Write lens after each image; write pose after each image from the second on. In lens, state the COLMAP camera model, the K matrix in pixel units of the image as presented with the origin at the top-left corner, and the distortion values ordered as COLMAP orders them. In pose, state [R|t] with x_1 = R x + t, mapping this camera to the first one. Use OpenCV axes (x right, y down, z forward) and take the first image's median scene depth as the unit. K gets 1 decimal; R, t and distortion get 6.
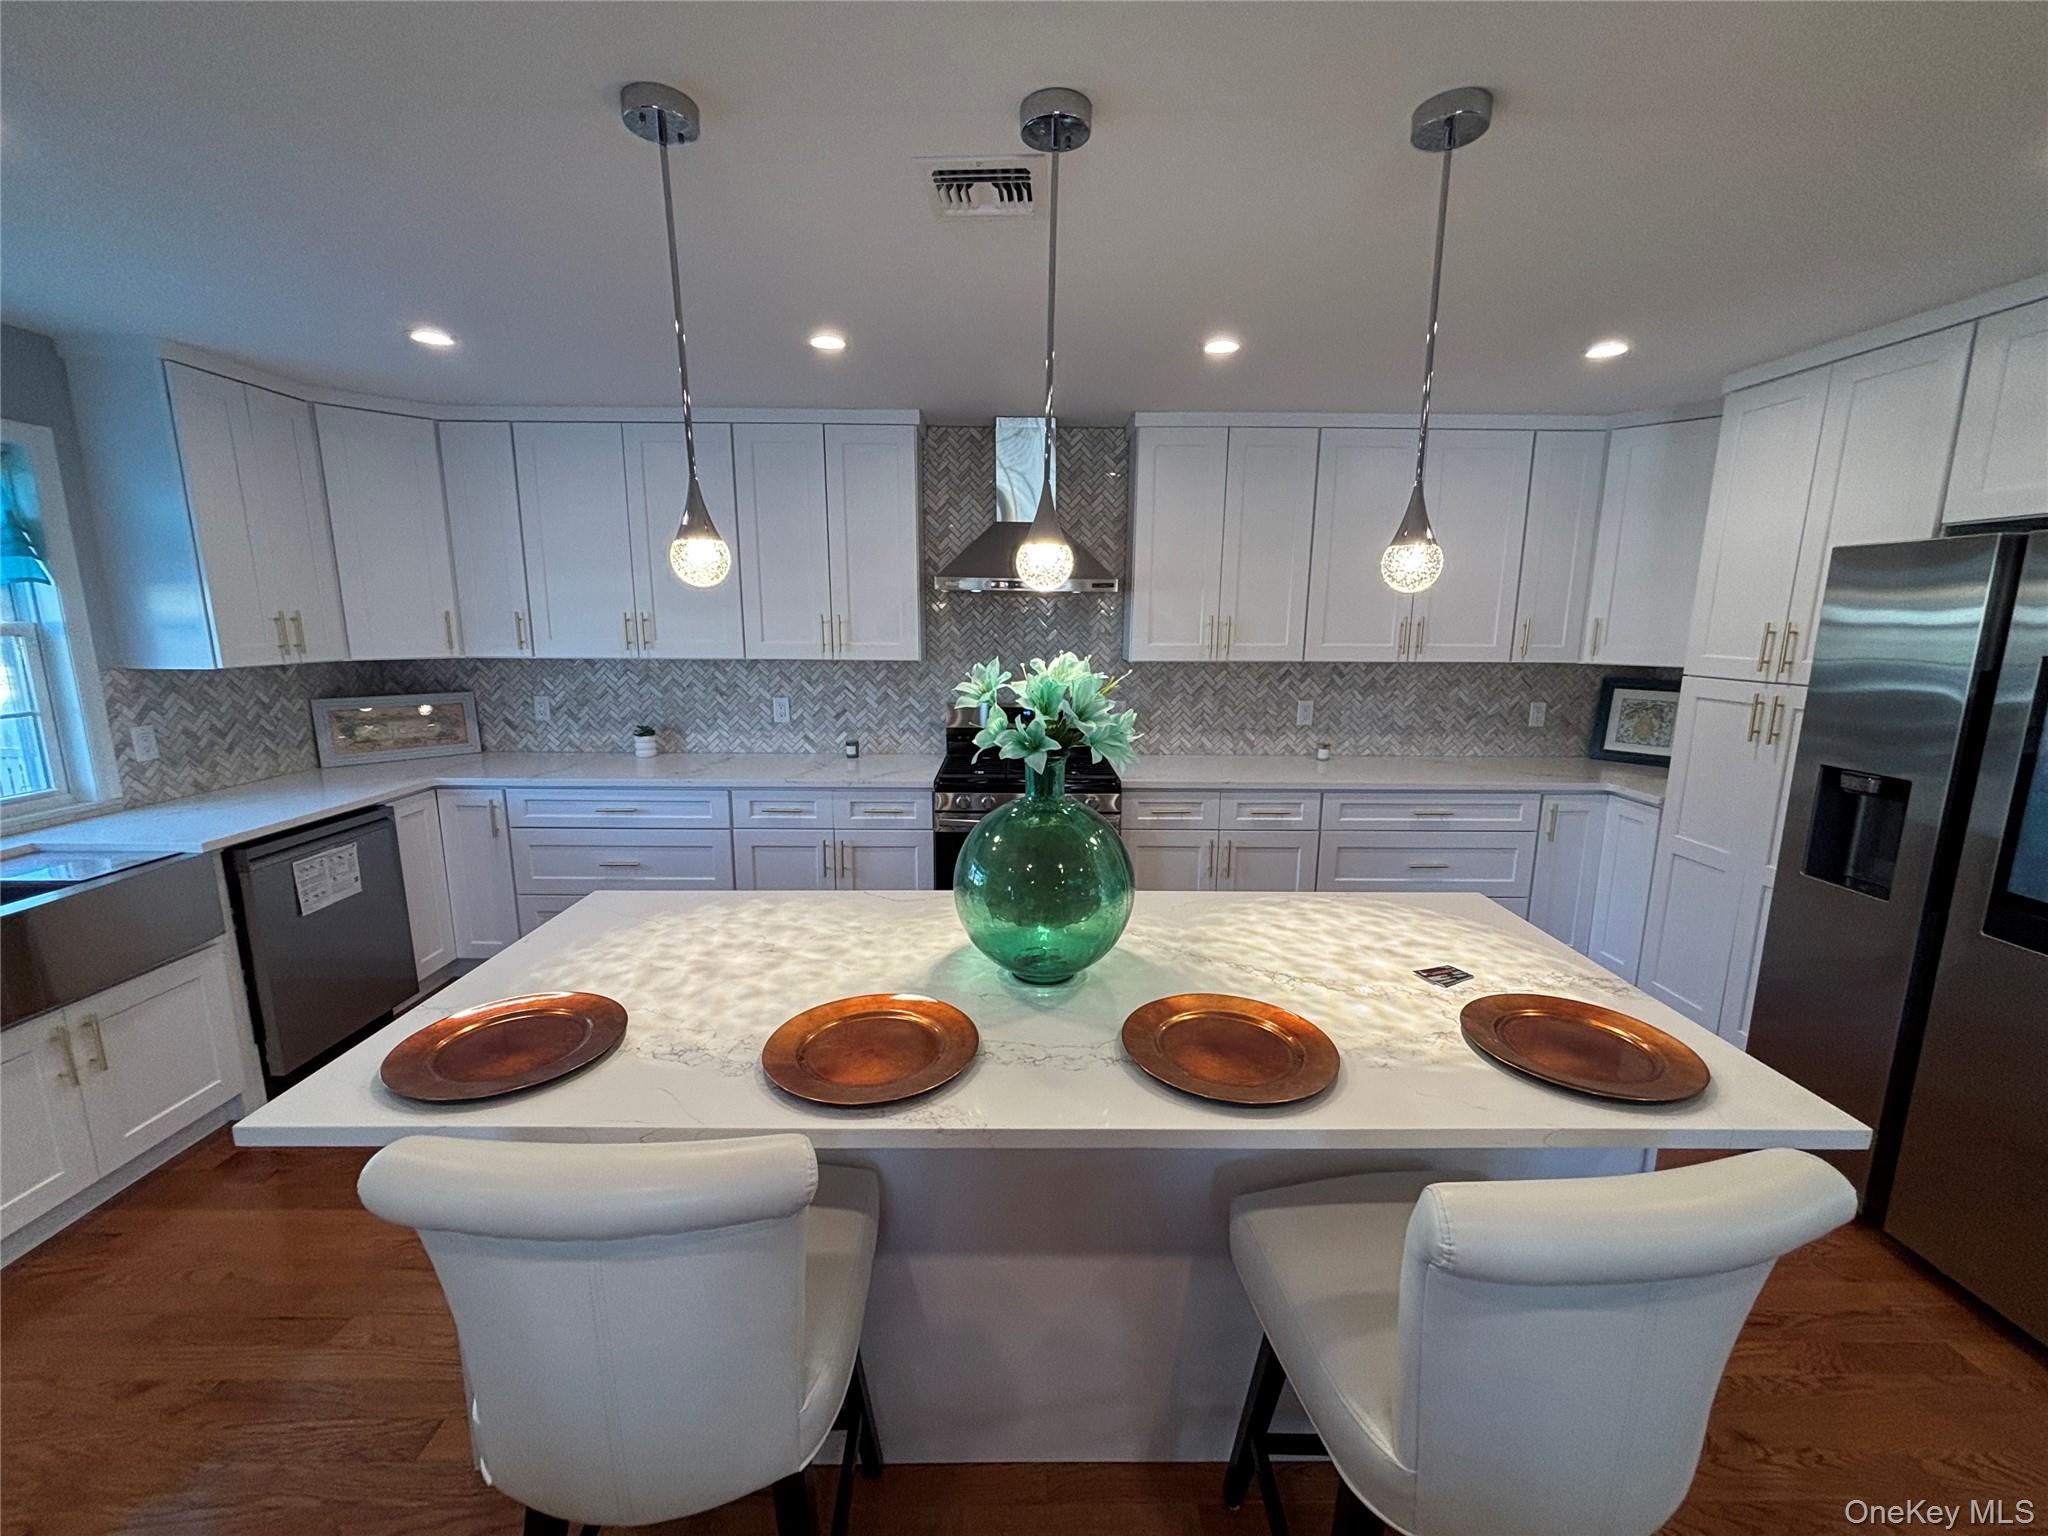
lens RADIAL K [[820.2, 0, 1018.9], [0, 820.2, 770.6], [0, 0, 1]] dist [0.001544, -0.000954]
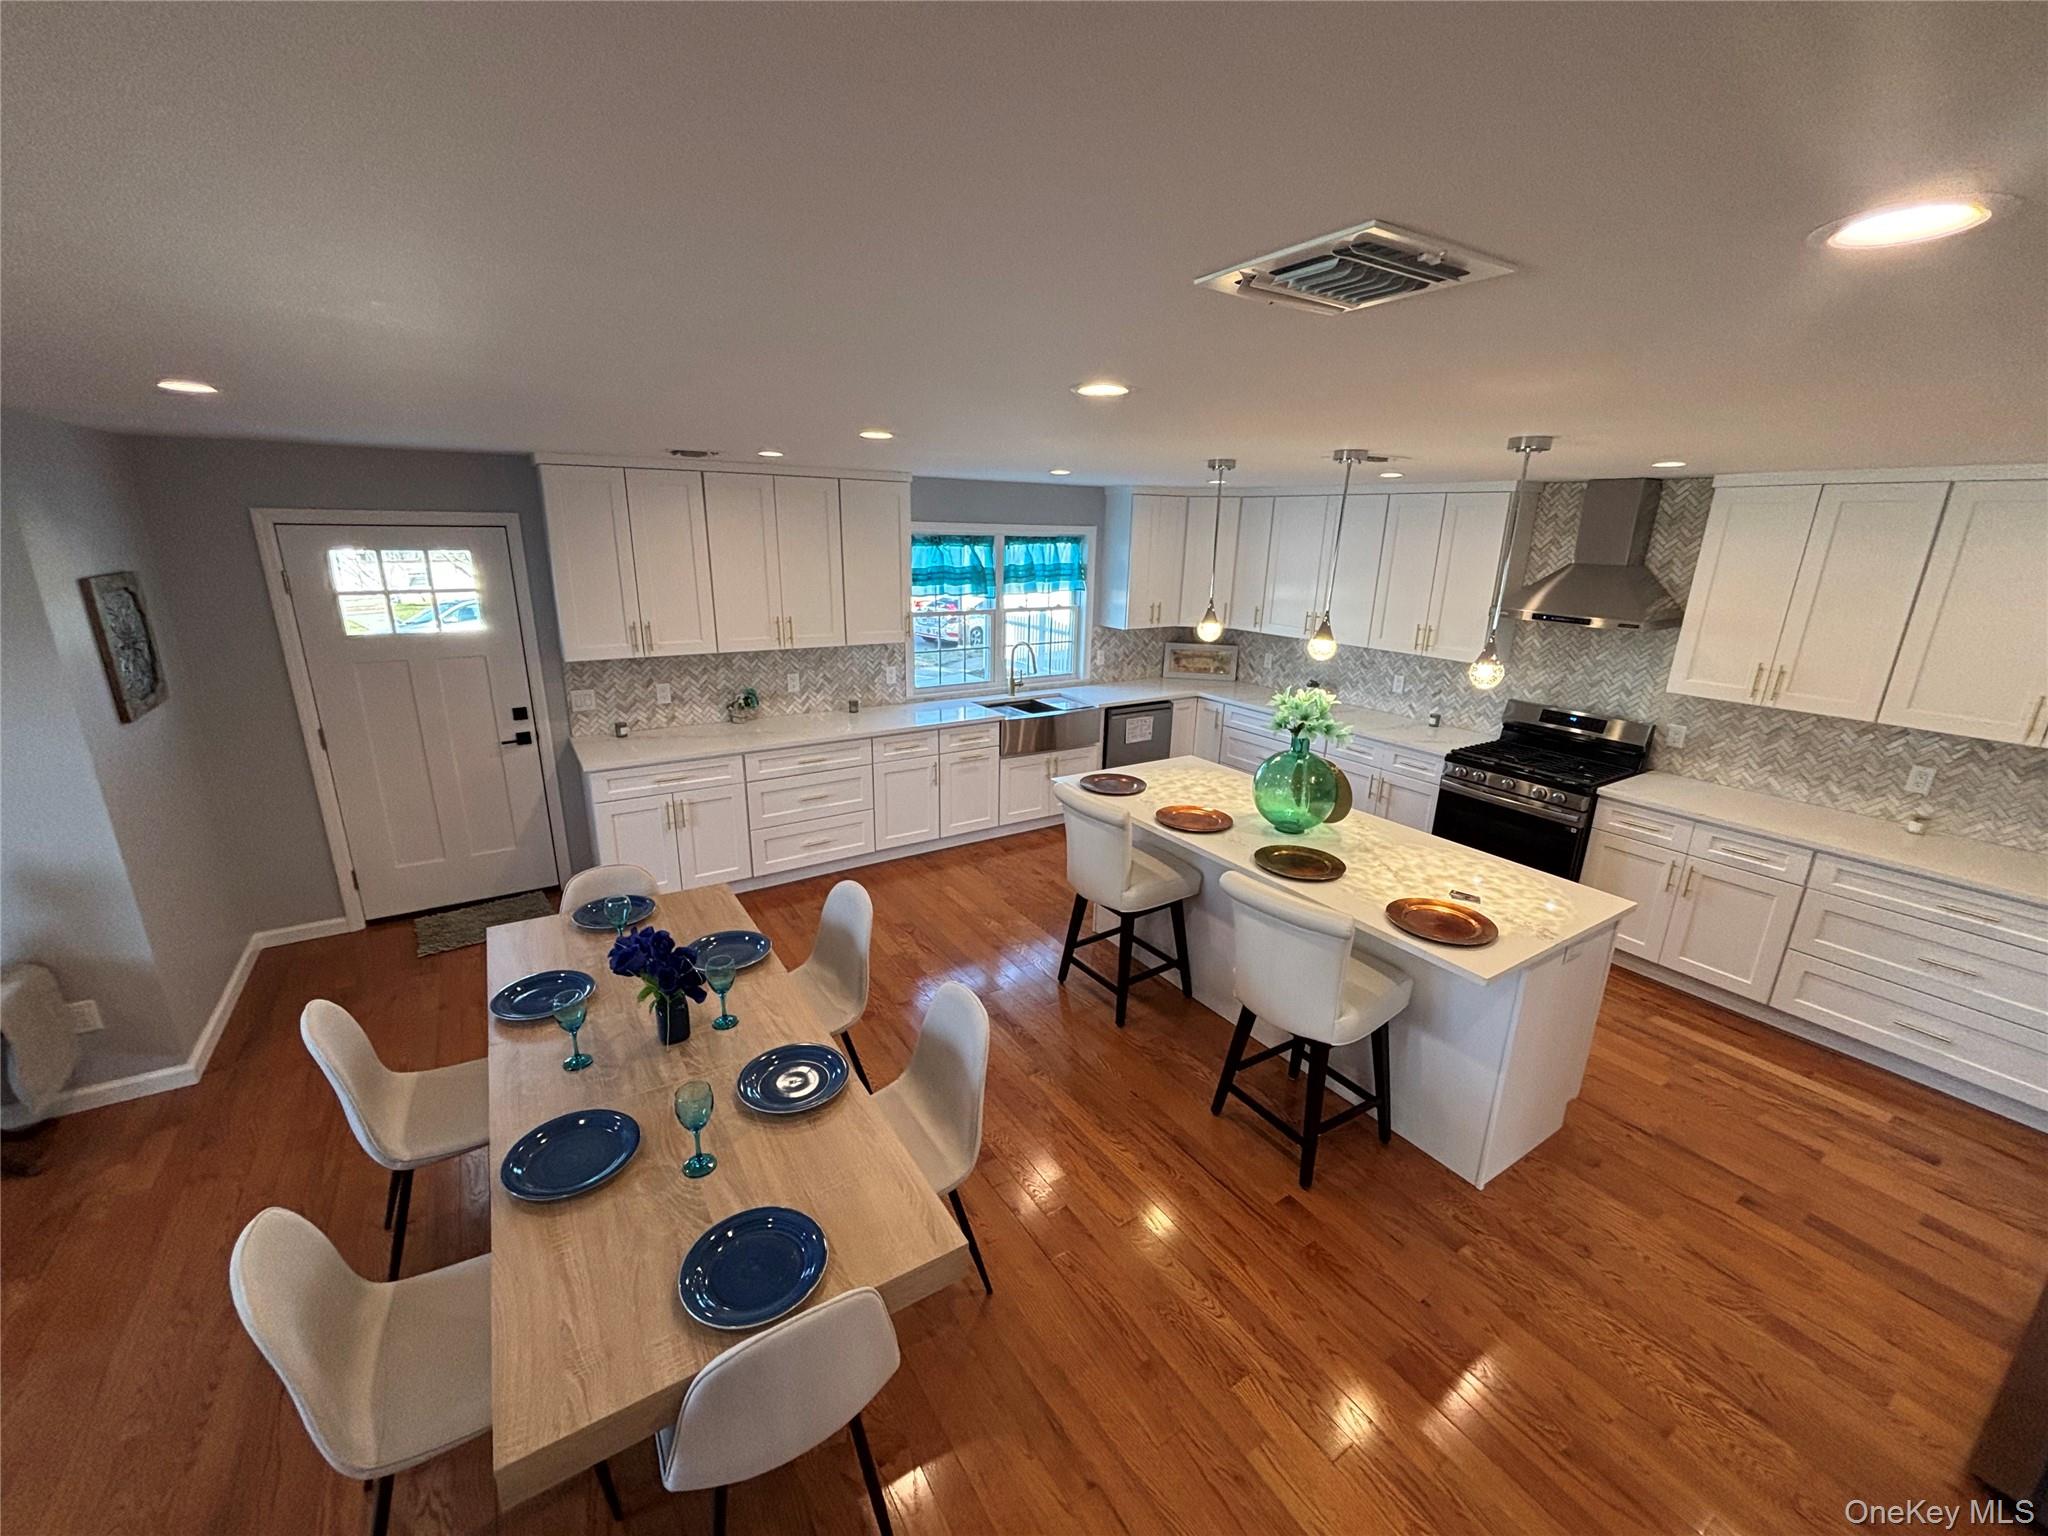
lens RADIAL K [[820.2, 0, 1020.9], [0, 820.2, 768.4], [0, 0, 1]] dist [0.001544, -0.000954]
pose [[0.533594, 0.243188, -0.810023, 0.772774], [-0.173024, 0.968899, 0.176909, -0.099129], [0.827852, 0.045756, 0.559077, -0.471138]]
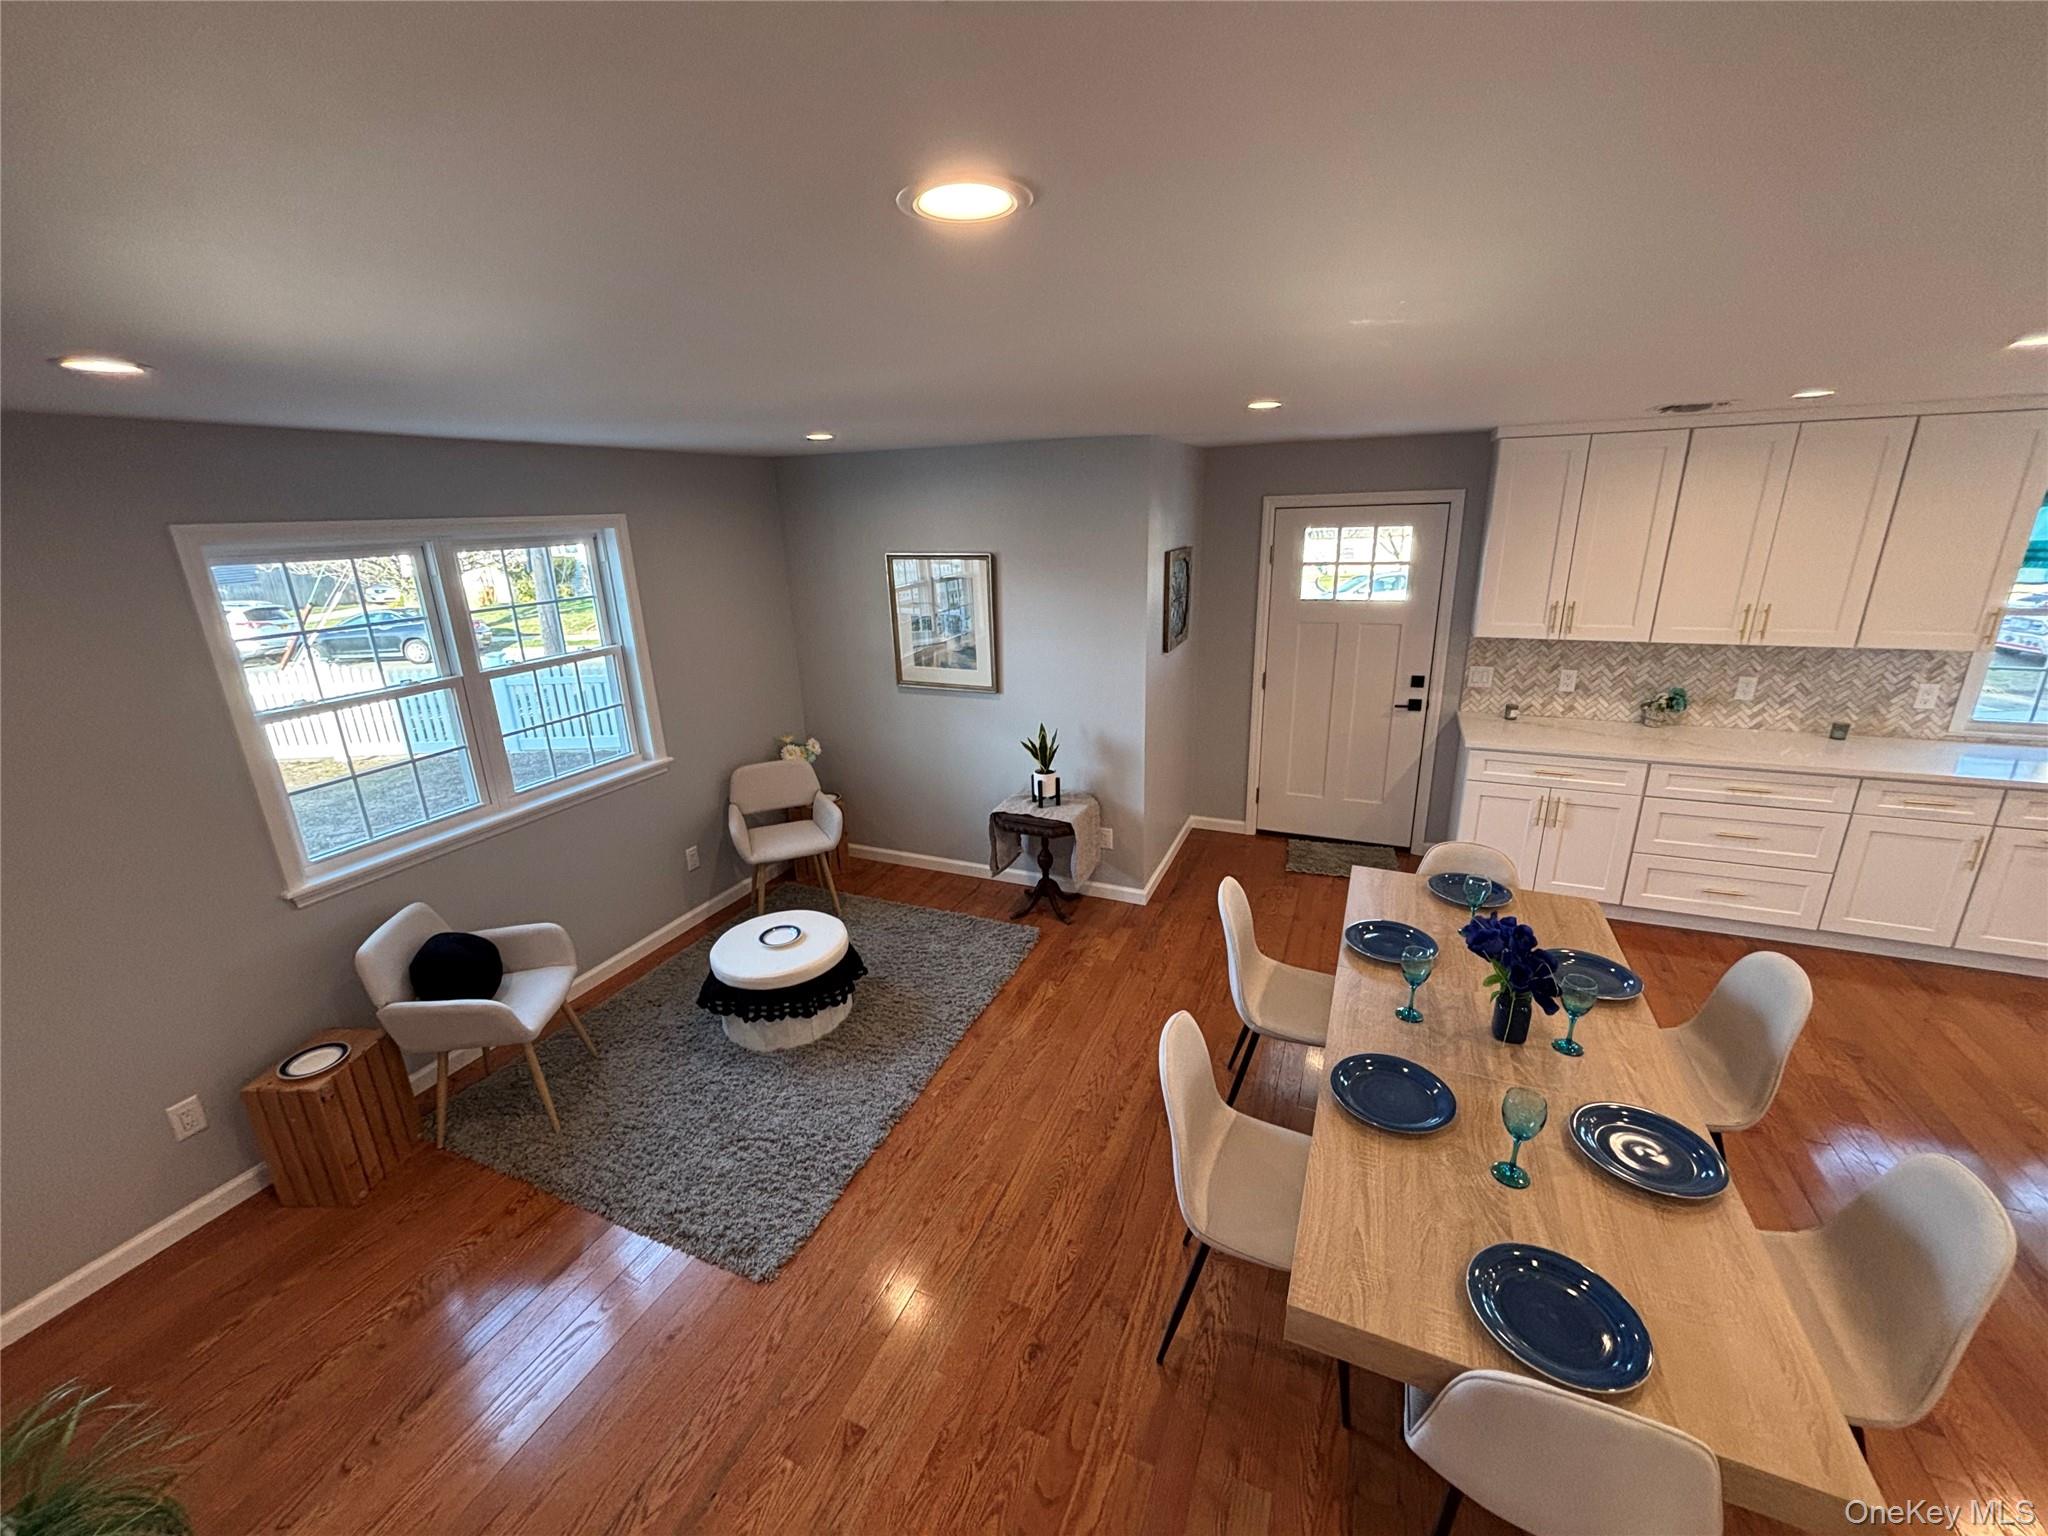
lens RADIAL K [[820.2, 0, 1024.4], [0, 820.2, 764.9], [0, 0, 1]] dist [0.001544, -0.000954]
pose [[-0.404424, 0.280072, -0.870633, 0.785018], [-0.142111, 0.921150, 0.362336, -0.091309], [0.903463, 0.270263, -0.332734, -0.511334]]
